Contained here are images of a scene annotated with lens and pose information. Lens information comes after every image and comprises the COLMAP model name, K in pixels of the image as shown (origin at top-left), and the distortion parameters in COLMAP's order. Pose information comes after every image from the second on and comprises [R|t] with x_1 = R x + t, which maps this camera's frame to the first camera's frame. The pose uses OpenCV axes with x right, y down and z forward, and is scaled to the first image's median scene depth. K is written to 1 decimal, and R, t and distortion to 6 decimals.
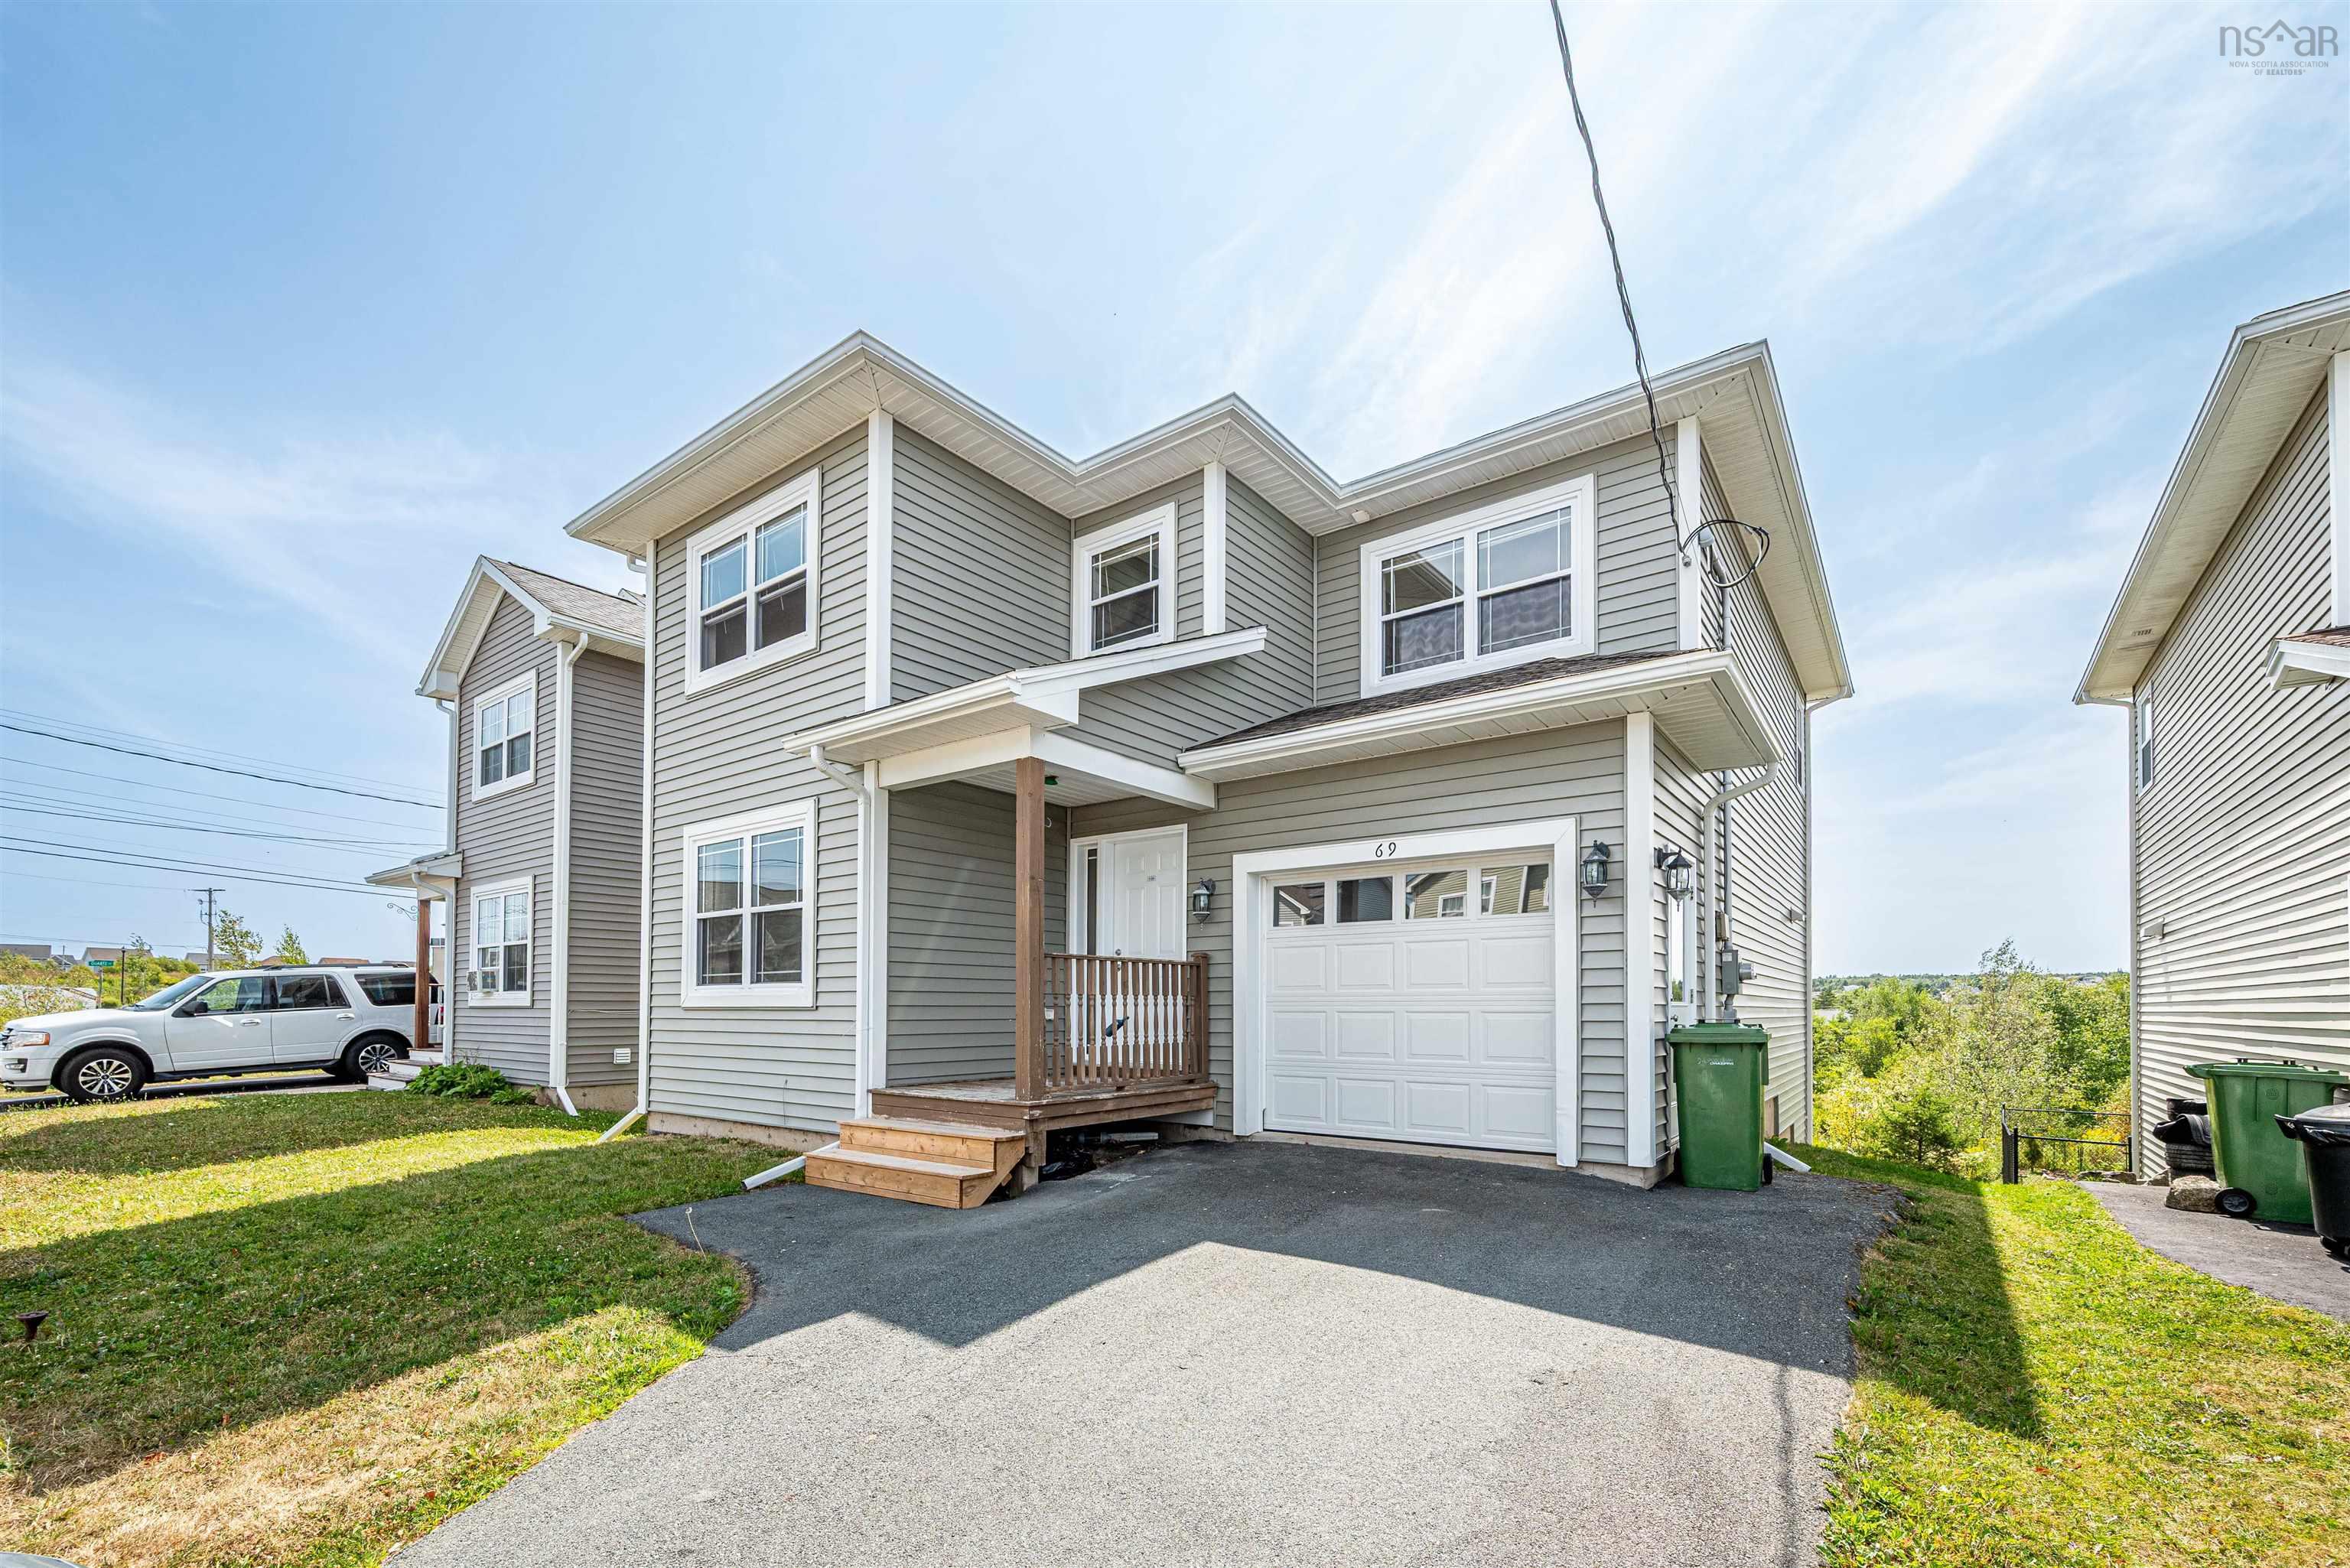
lens RADIAL K [[1010.6, 0, 1221.8], [0, 1010.6, 781.7], [0, 0, 1]] dist [-0.002203, -0.000427]
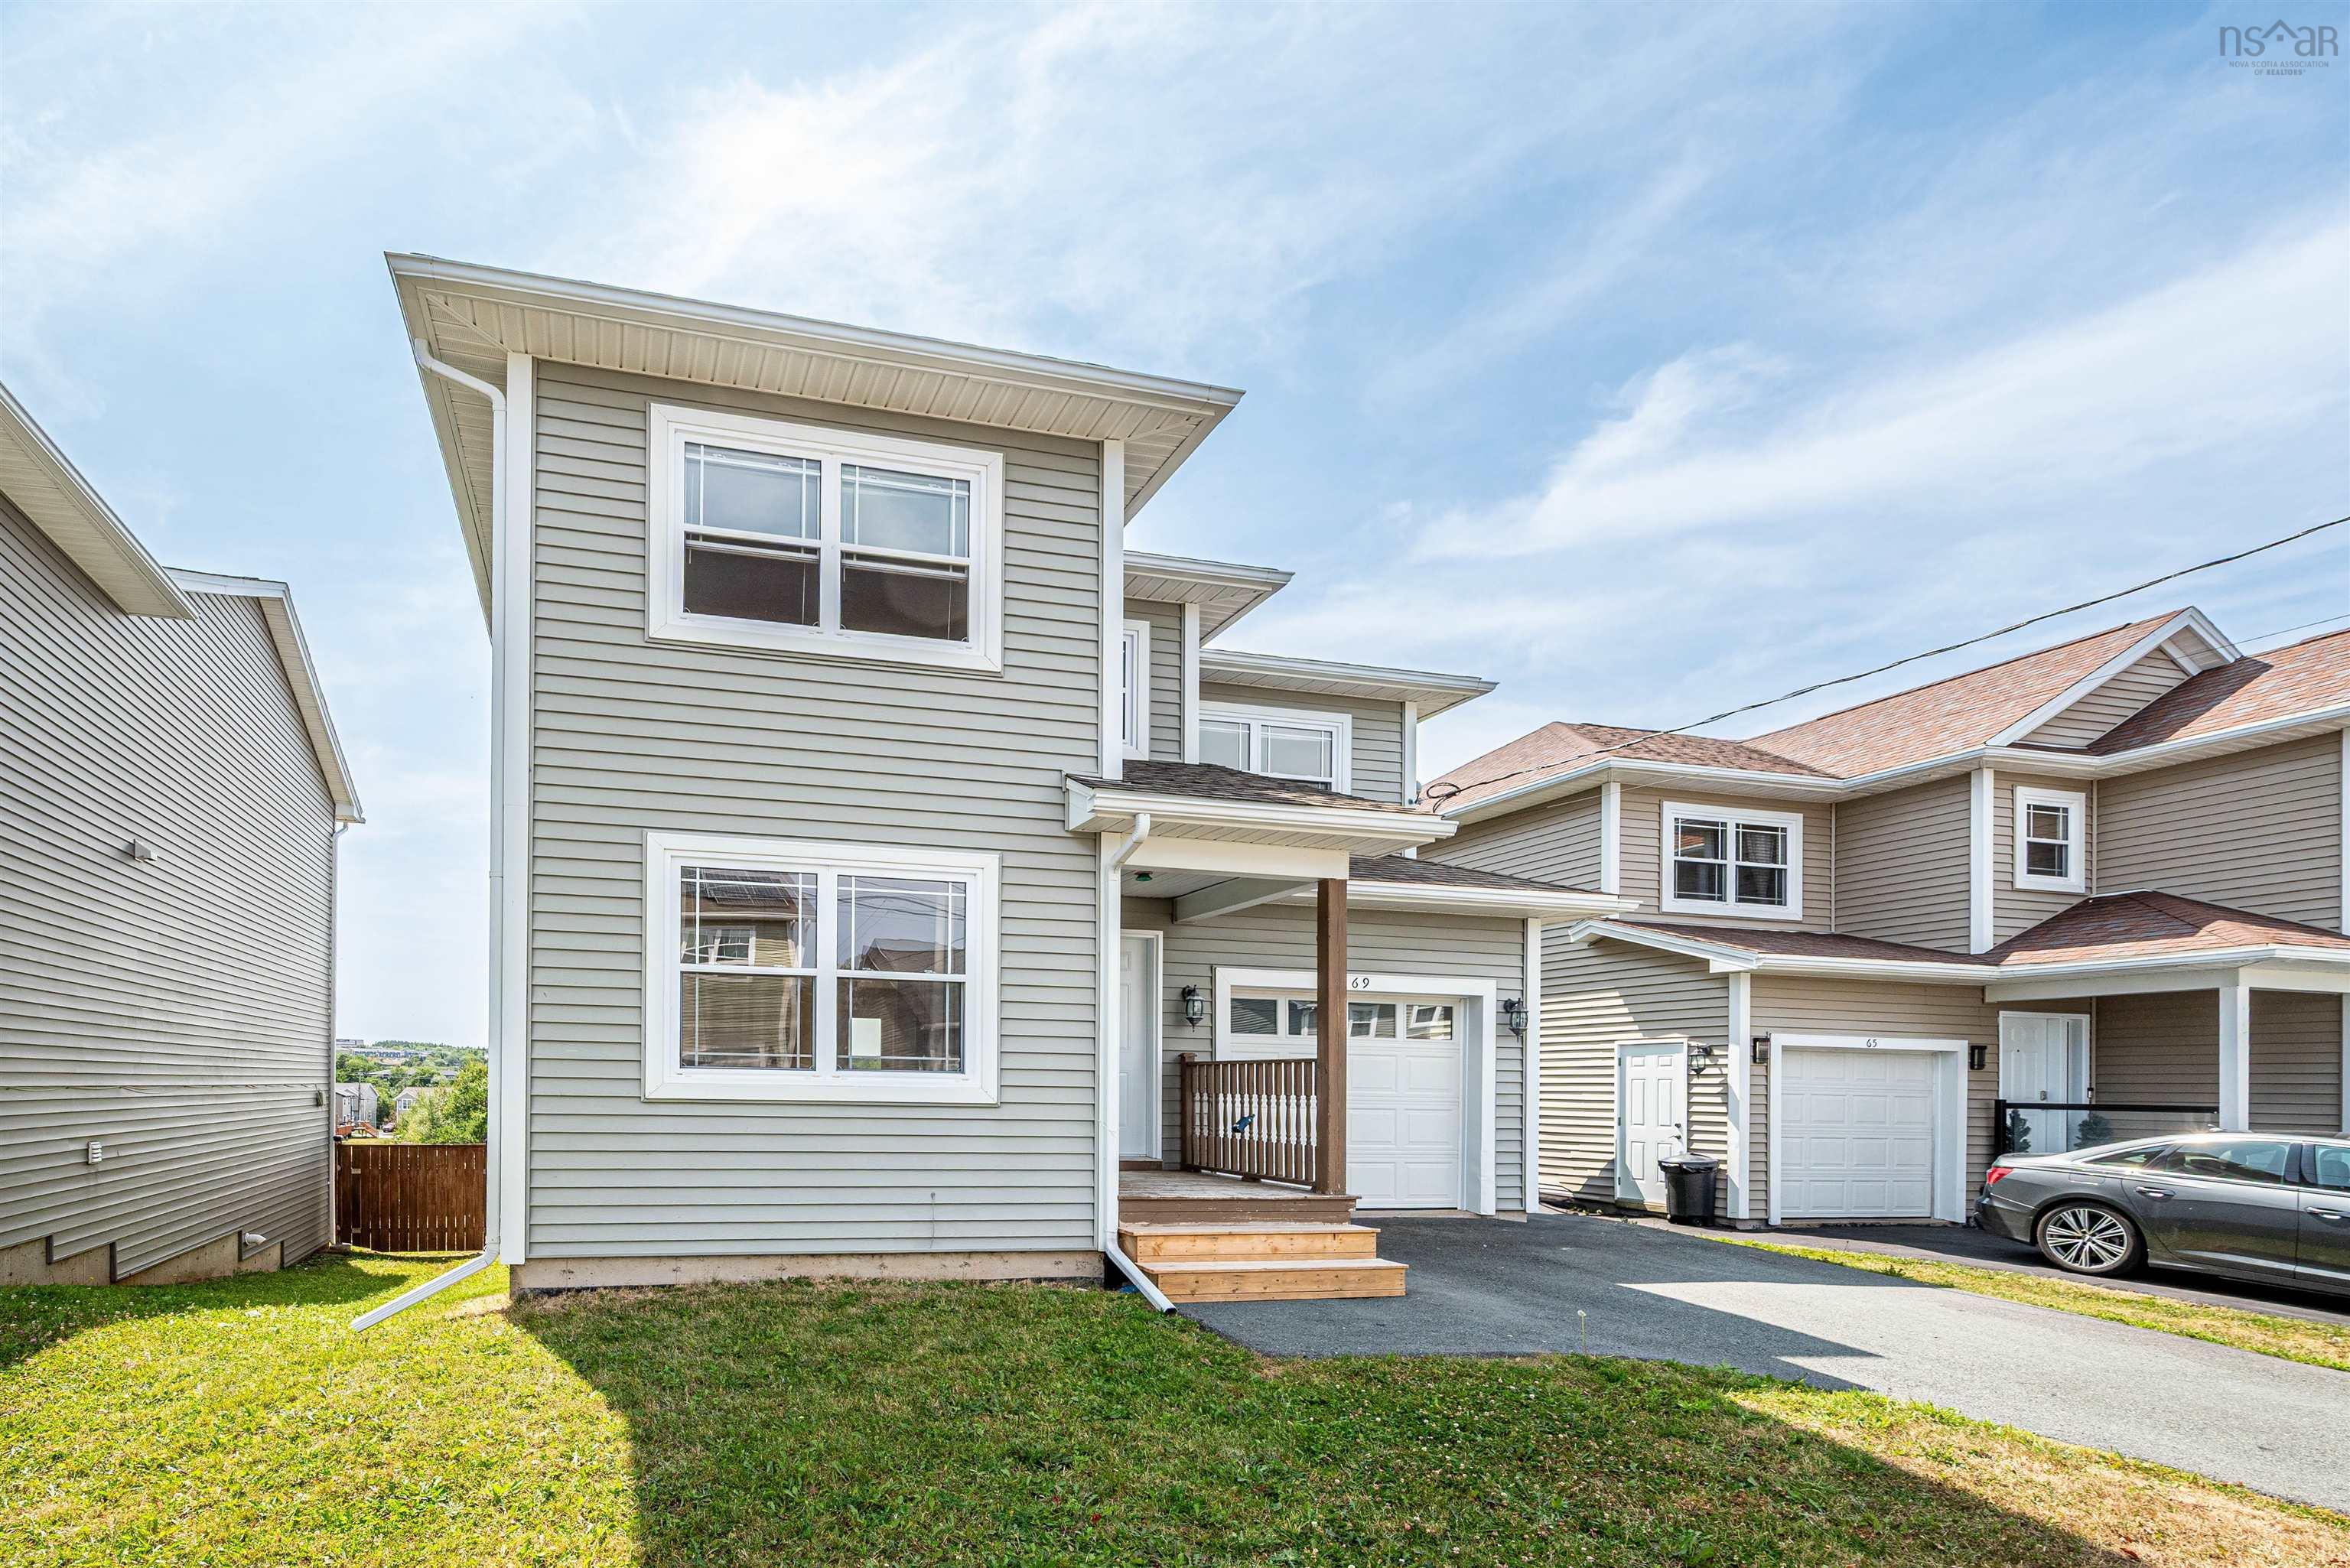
lens RADIAL K [[913.9, 0, 1174.1], [0, 913.9, 909.9], [0, 0, 1]] dist [-0.000718, -0.000056]
pose [[0.677555, 0.156671, 0.718592, -0.892917], [-0.176907, 0.983079, -0.047531, 0.077437], [-0.713879, -0.094919, 0.693806, 0.395407]]
